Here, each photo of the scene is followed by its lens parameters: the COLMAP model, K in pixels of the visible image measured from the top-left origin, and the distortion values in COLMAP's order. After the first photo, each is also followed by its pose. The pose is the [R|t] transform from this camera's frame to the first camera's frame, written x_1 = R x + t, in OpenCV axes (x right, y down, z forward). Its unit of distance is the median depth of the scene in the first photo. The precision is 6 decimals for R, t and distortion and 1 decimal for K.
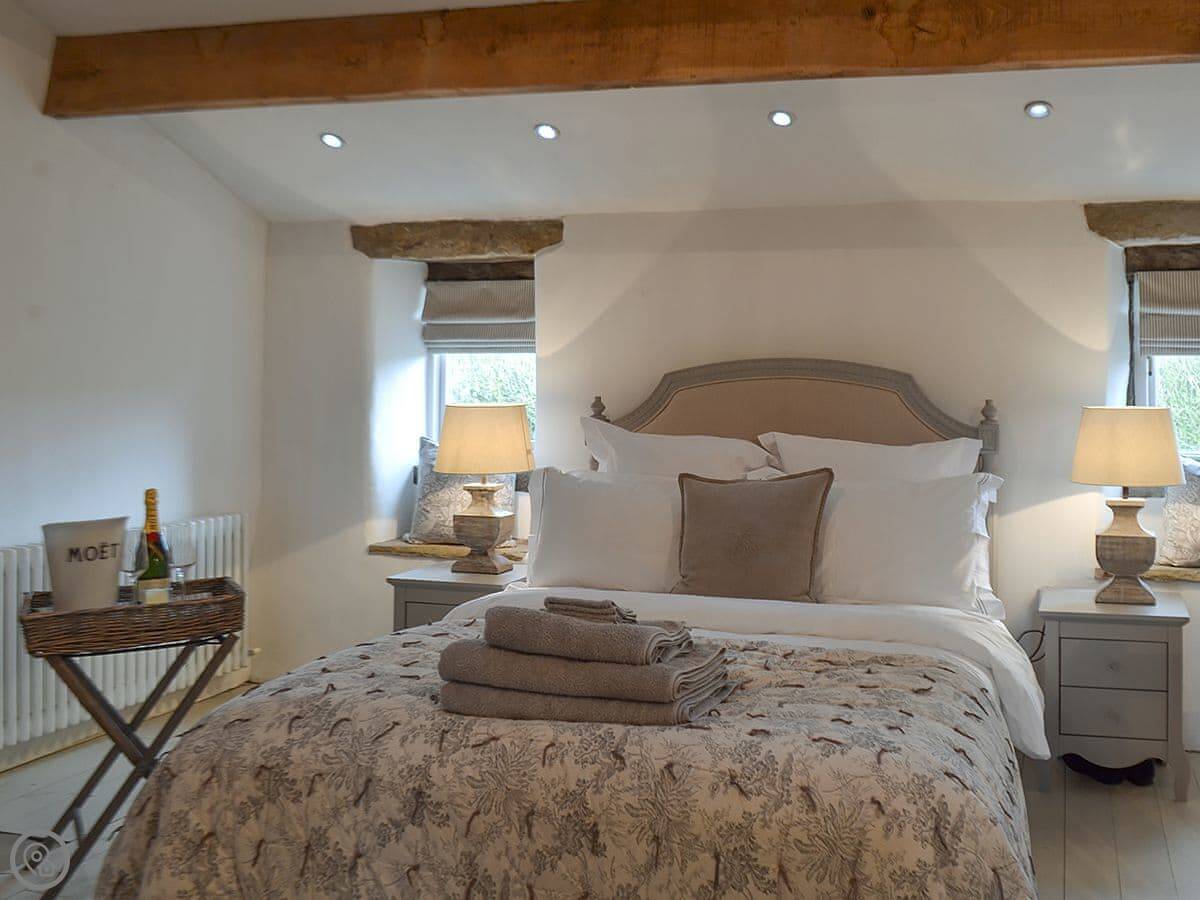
lens RADIAL K [[1176.4, 0, 859.2], [0, 1176.4, 315.8], [0, 0, 1]] dist [-0.060712, 0.007962]
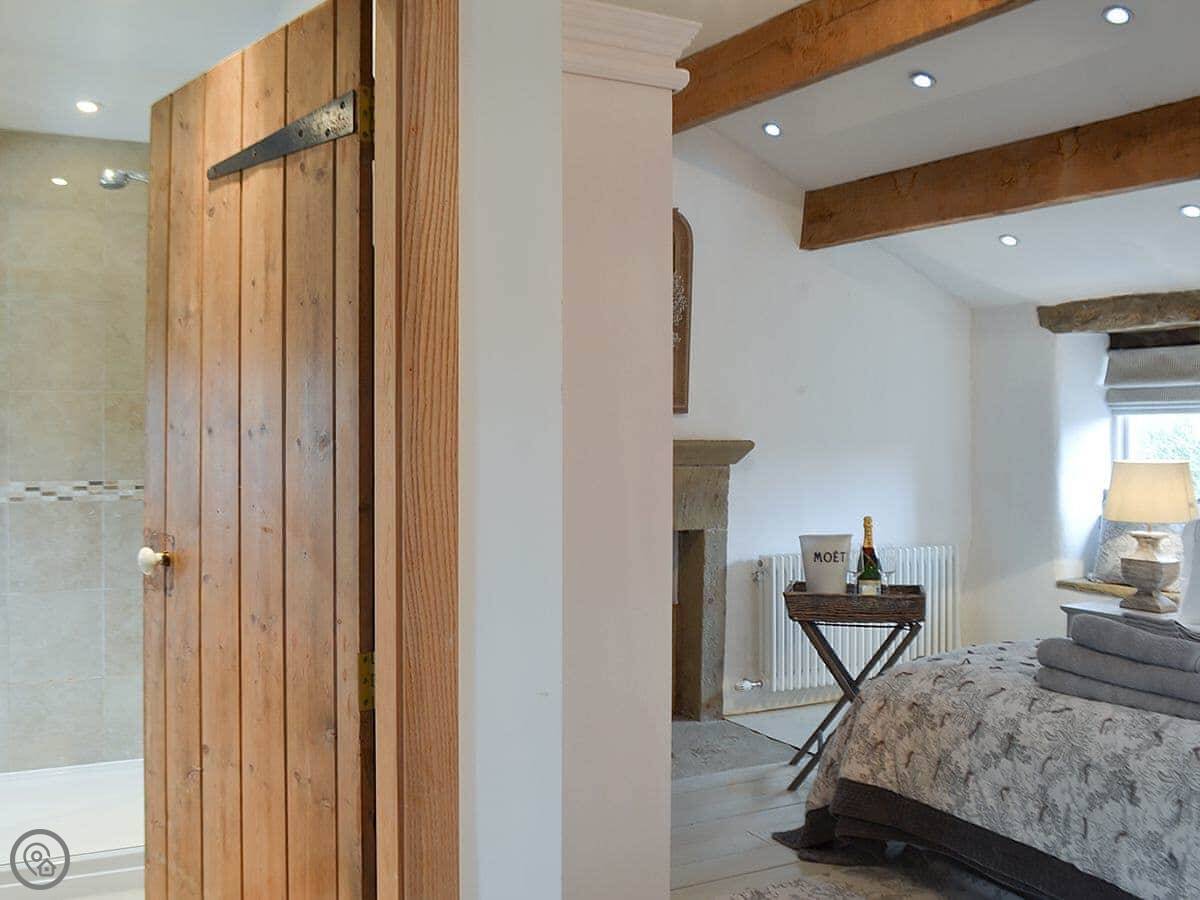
lens RADIAL K [[1165.4, 0, 486.0], [0, 1165.4, 416.7], [0, 0, 1]] dist [-0.080414, 0.002727]
pose [[0.600419, -0.008548, -0.799640, 0.244153], [0.038284, 0.999104, 0.018065, -0.014863], [0.798769, -0.041460, 0.600208, -0.224565]]
